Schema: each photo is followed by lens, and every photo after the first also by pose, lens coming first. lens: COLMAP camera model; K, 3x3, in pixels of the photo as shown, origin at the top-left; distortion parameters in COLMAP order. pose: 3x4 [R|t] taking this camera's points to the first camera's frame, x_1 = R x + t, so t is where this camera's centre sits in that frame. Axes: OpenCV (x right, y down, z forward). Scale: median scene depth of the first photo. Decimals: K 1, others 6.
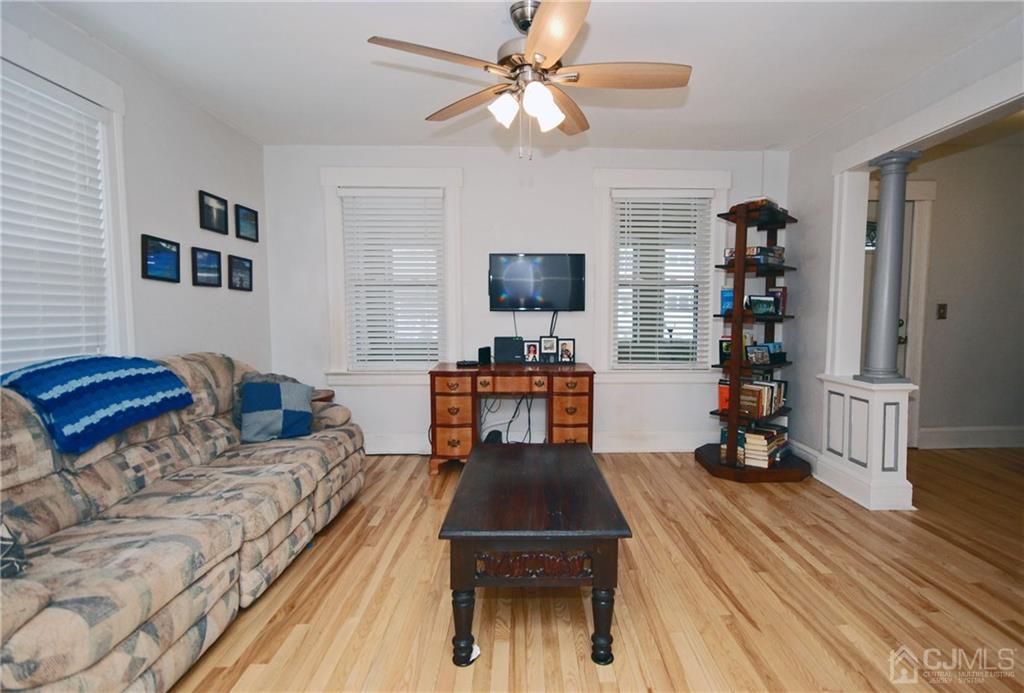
lens RADIAL K [[541.8, 0, 534.7], [0, 541.8, 348.0], [0, 0, 1]] dist [0.007845, 0.001212]
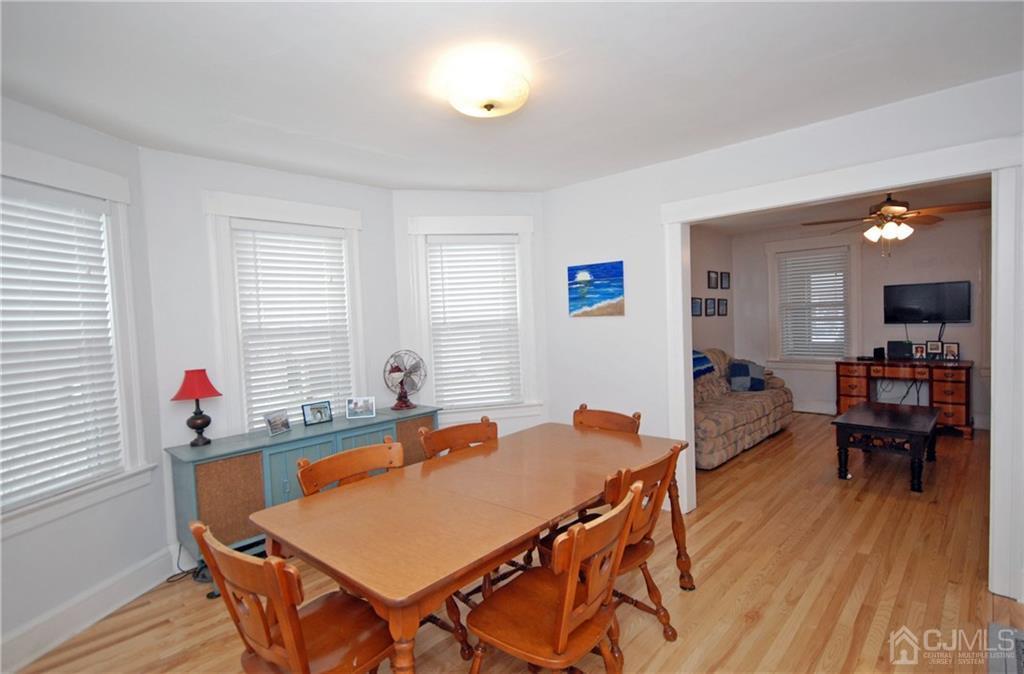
lens RADIAL K [[494.7, 0, 512.2], [0, 494.7, 339.9], [0, 0, 1]] dist [-0.000489, -0.000018]
pose [[0.699016, 0.007969, -0.715062, 0.195687], [-0.010429, 0.999945, 0.000949, -0.015260], [0.715030, 0.006793, 0.699061, -0.767401]]
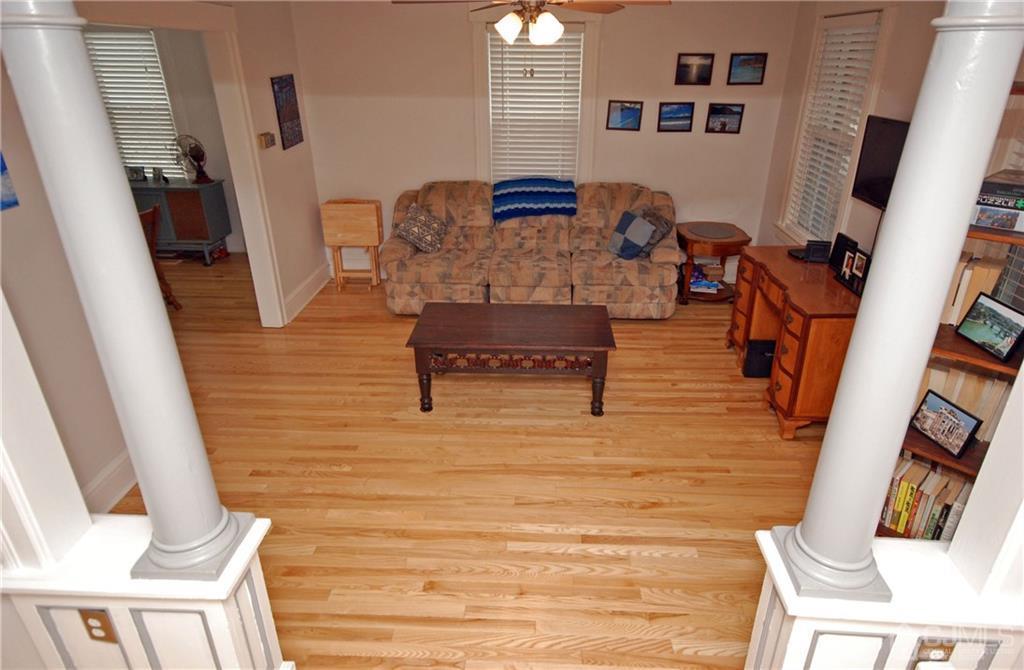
lens RADIAL K [[599.7, 0, 512.0], [0, 599.7, 335.0], [0, 0, 1]] dist [0.021622, 0.000825]
pose [[-0.080434, 0.425078, -0.901576, 0.857821], [-0.066701, 0.900184, 0.430372, -0.245750], [0.994526, 0.094753, -0.044052, 0.652113]]
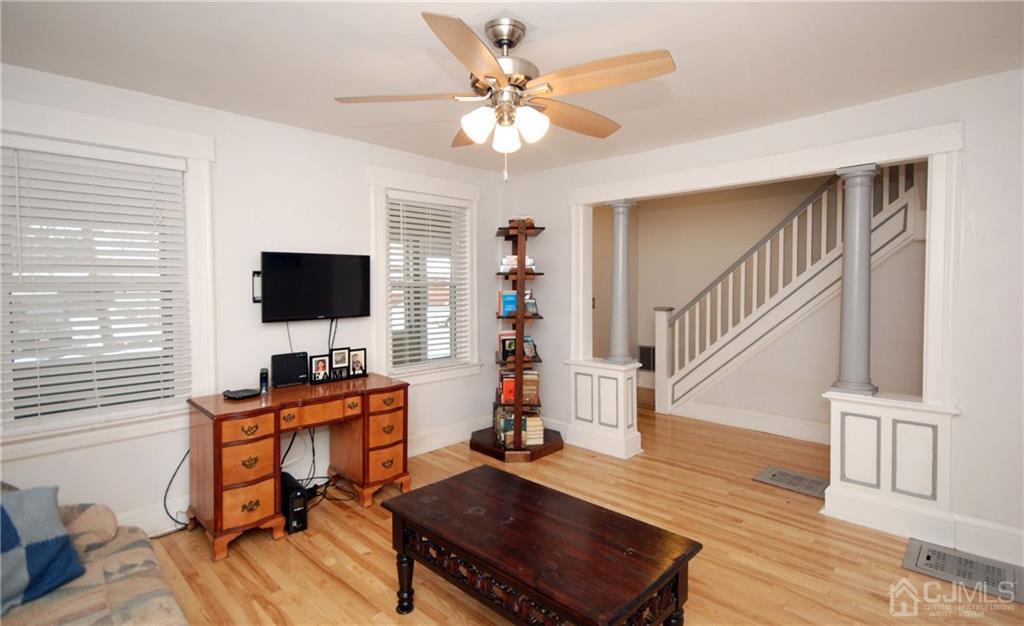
lens RADIAL K [[508.2, 0, 516.5], [0, 508.2, 295.2], [0, 0, 1]] dist [0.000189, -0.000052]
pose [[0.706576, -0.021868, 0.707300, -0.382171], [0.052746, 0.998369, -0.021825, -0.080420], [-0.705669, 0.052728, 0.706577, 0.230998]]
